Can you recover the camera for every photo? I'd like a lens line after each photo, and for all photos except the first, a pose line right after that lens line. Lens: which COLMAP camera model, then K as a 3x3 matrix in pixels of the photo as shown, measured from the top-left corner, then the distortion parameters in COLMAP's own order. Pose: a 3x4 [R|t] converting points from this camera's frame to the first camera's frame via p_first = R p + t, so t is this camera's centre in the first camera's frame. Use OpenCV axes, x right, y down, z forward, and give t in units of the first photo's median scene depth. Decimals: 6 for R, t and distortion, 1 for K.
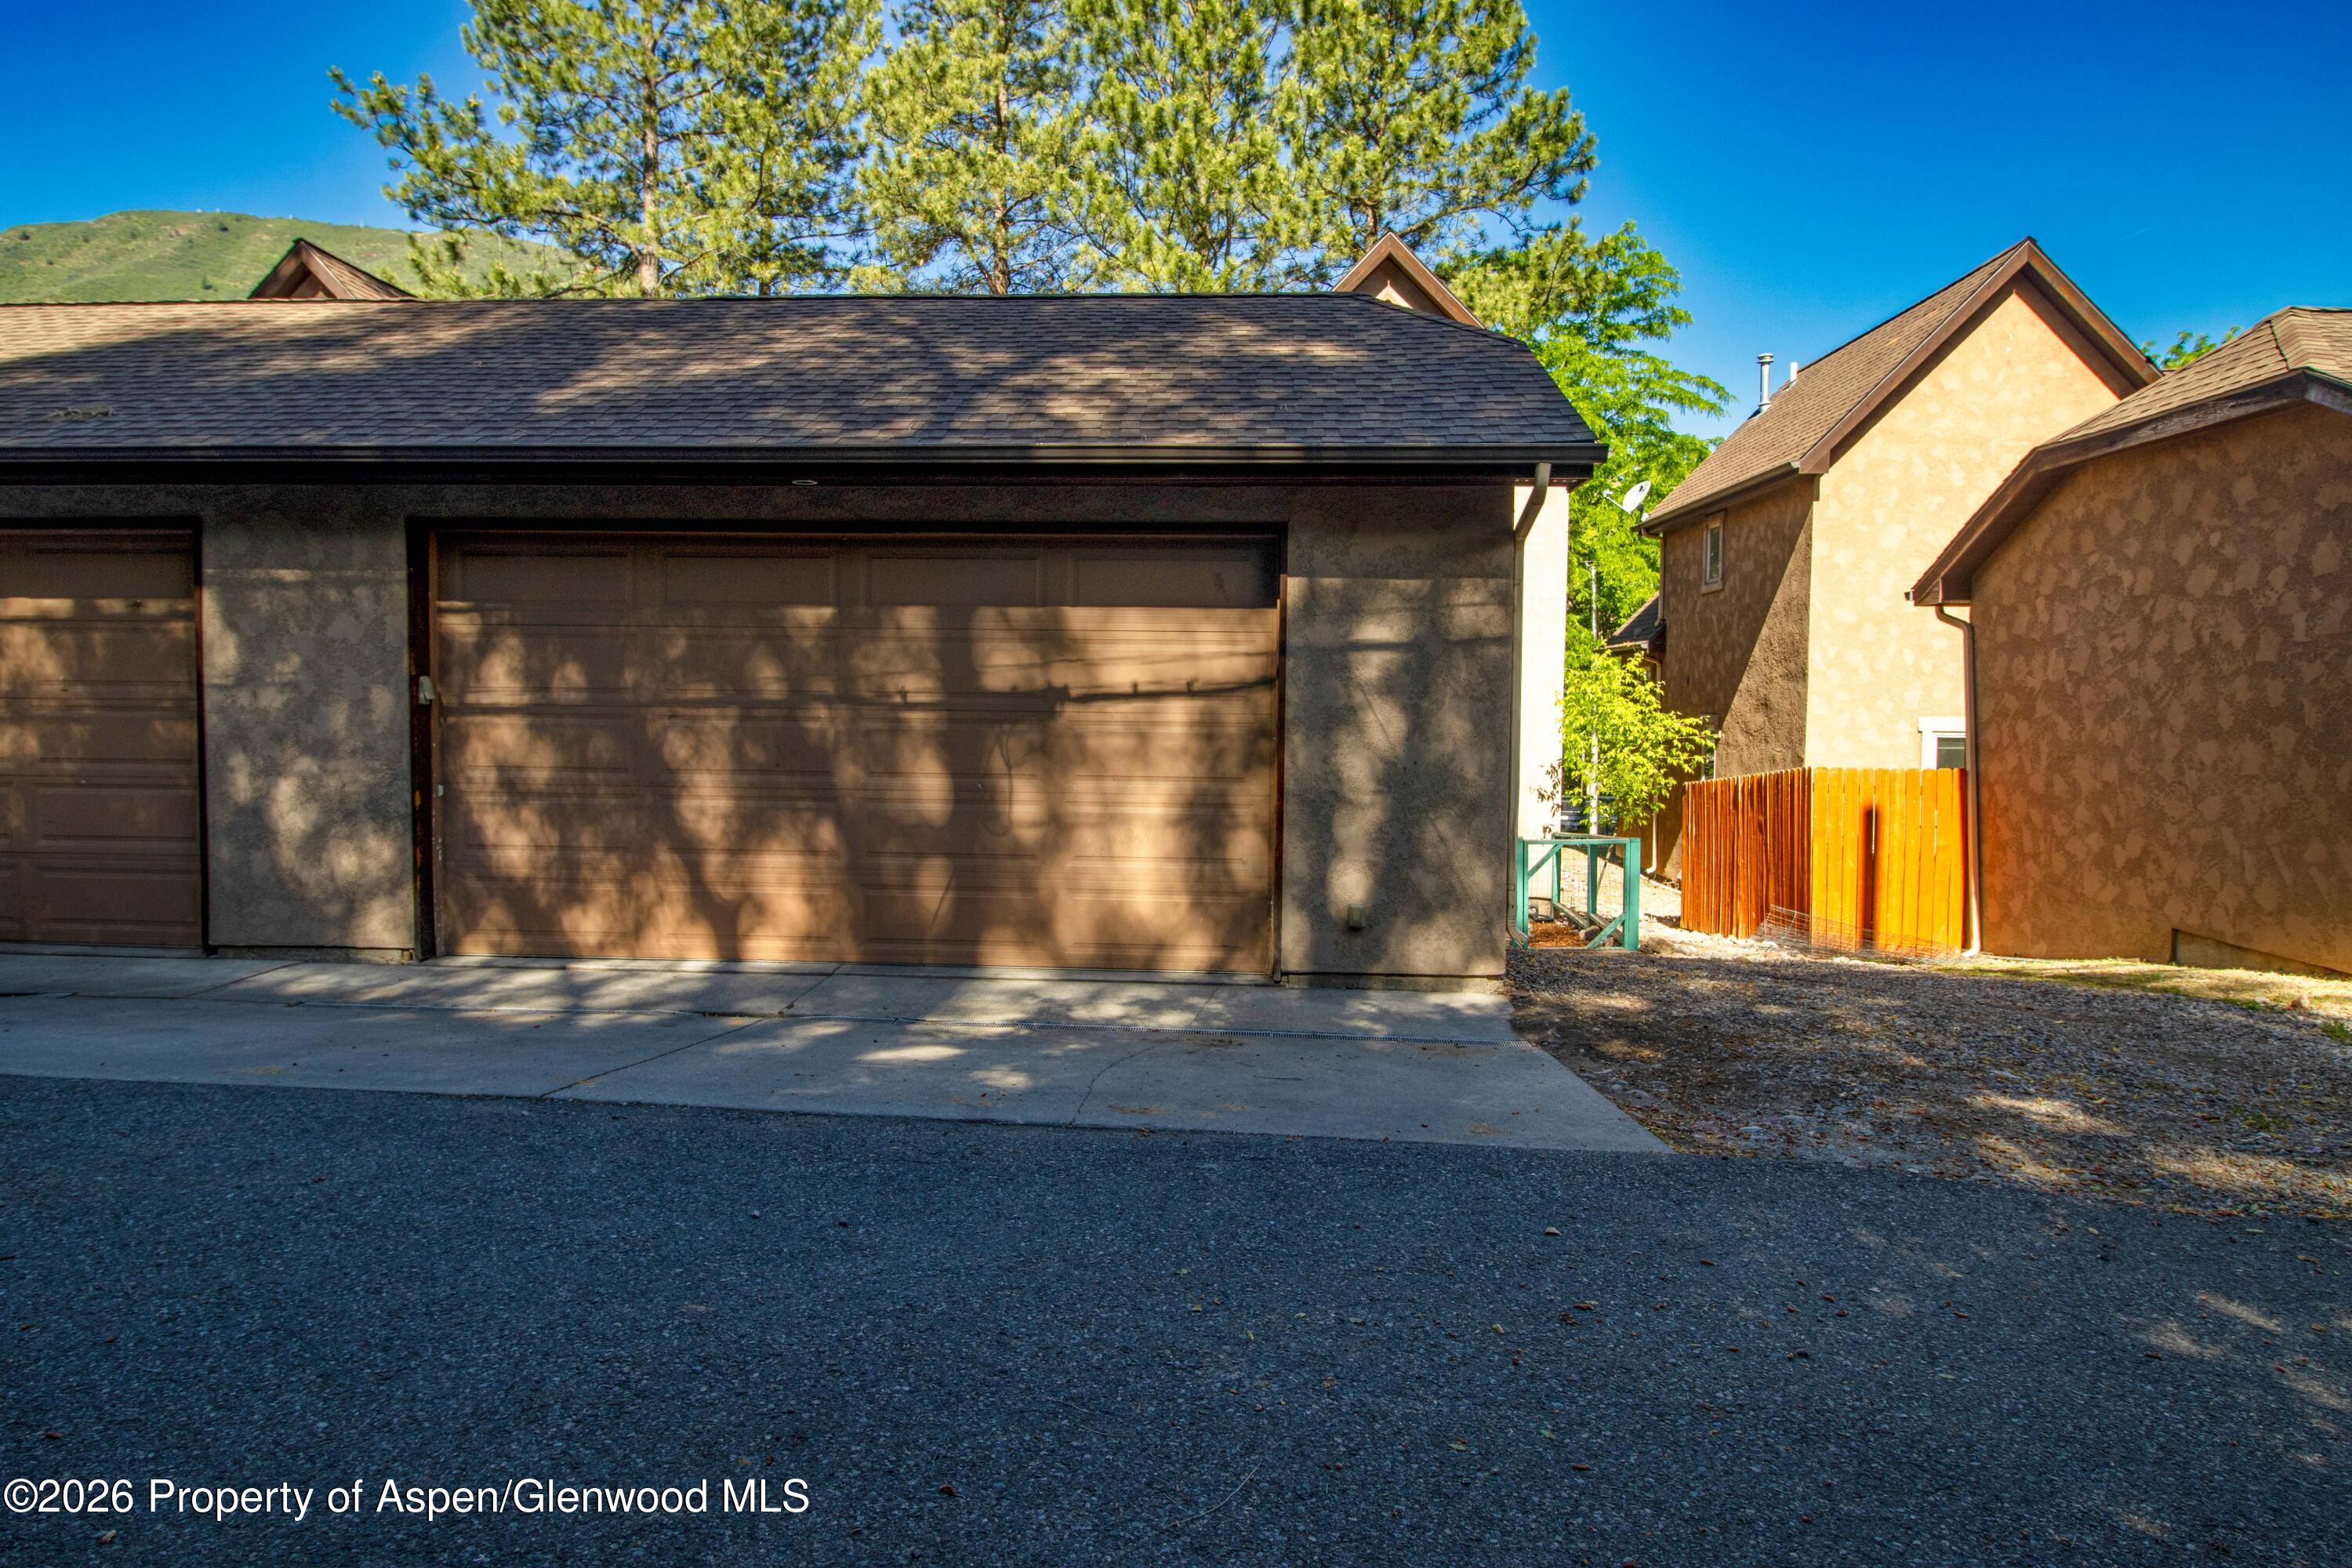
lens RADIAL K [[1305.9, 0, 1179.7], [0, 1305.9, 770.9], [0, 0, 1]] dist [-0.009329, -0.002555]
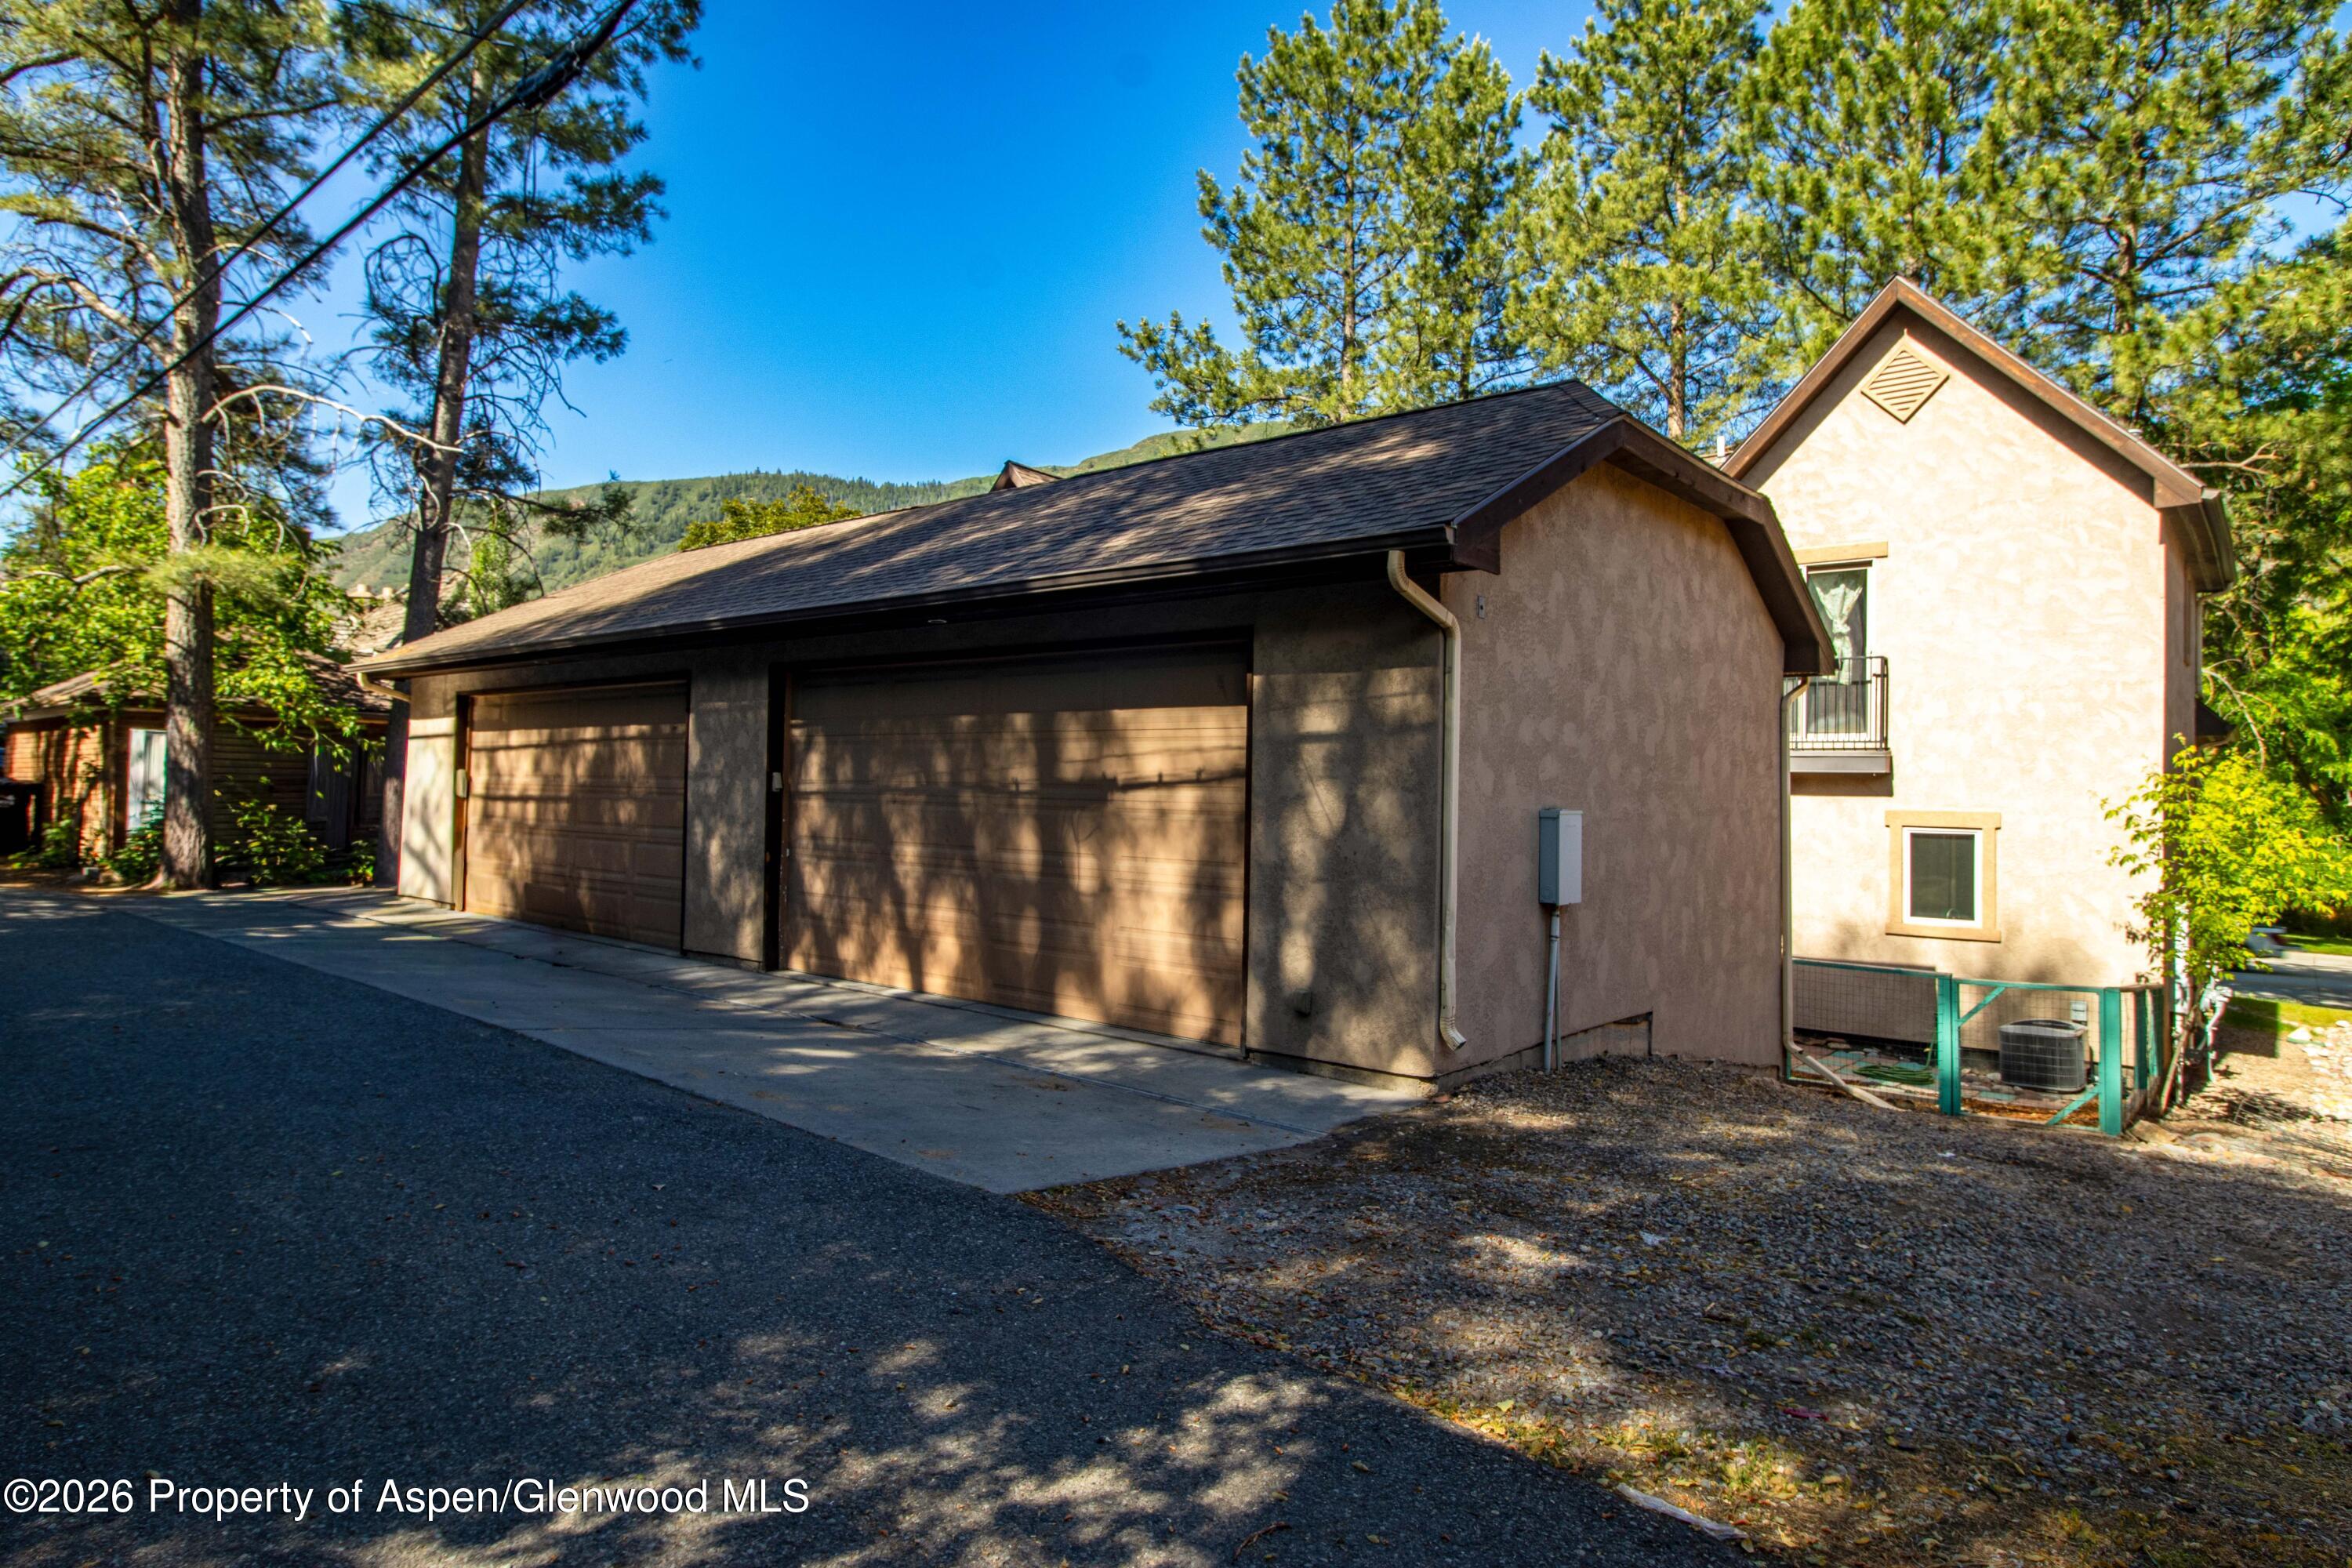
lens RADIAL K [[1305.9, 0, 1177.2], [0, 1305.9, 784.9], [0, 0, 1]] dist [-0.009329, -0.002555]
pose [[0.806518, 0.000503, -0.591210, 0.660932], [-0.048501, 0.996685, -0.065317, 0.018792], [0.589217, 0.081354, 0.803869, 0.078000]]
